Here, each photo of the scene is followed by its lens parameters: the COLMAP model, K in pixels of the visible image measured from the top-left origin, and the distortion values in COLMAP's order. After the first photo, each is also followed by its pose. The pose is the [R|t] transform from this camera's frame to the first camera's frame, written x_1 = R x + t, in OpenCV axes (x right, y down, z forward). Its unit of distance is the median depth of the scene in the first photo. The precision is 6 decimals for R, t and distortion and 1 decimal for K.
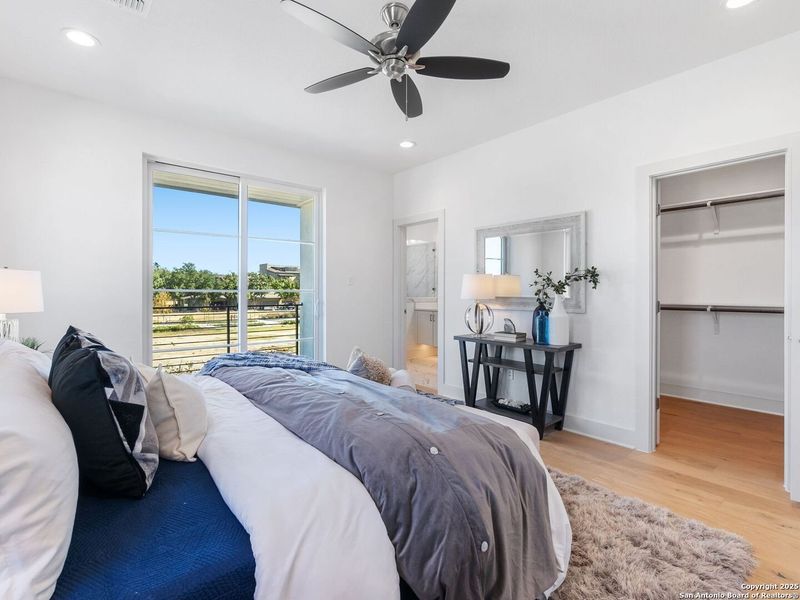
lens RADIAL K [[389.3, 0, 395.2], [0, 389.3, 291.6], [0, 0, 1]] dist [-0.004485, -0.000174]
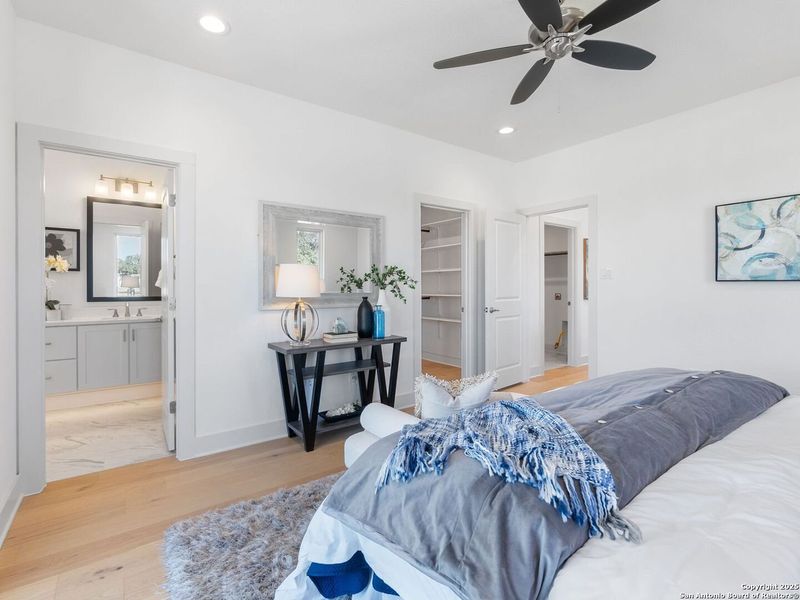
lens RADIAL K [[389.3, 0, 395.2], [0, 389.3, 291.6], [0, 0, 1]] dist [-0.004485, -0.000174]
pose [[0.058489, -0.003075, 0.998283, -0.565080], [0.004276, 0.999987, 0.002829, 0.006700], [-0.998279, 0.004103, 0.058501, 0.772313]]
